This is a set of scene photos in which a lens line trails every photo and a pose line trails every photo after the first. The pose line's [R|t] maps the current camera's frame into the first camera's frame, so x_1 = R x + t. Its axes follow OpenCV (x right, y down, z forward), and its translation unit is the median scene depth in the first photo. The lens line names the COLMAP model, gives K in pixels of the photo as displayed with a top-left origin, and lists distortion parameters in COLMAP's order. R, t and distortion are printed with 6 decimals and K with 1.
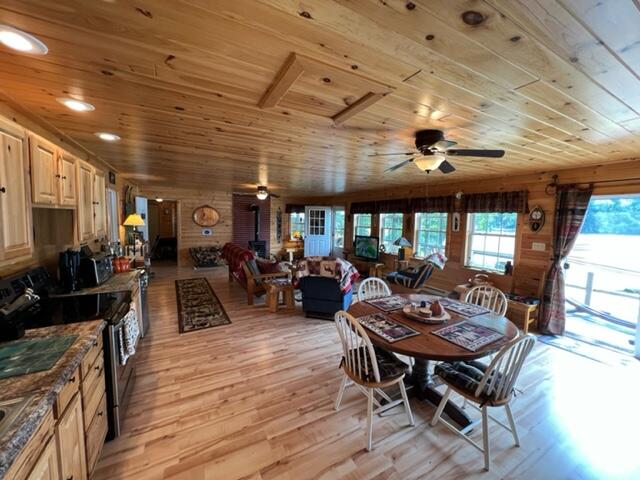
lens RADIAL K [[255.5, 0, 318.8], [0, 255.5, 236.7], [0, 0, 1]] dist [-0.003017, -0.000398]
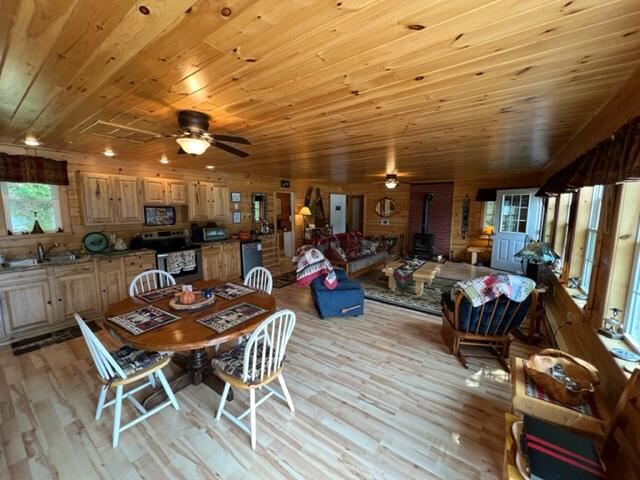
lens RADIAL K [[255.5, 0, 321.2], [0, 255.5, 240.2], [0, 0, 1]] dist [-0.003017, -0.000398]
pose [[0.442804, 0.096350, -0.891427, 0.439222], [-0.057225, 0.995219, 0.079143, -0.012028], [0.894790, 0.015967, 0.446201, 0.290820]]
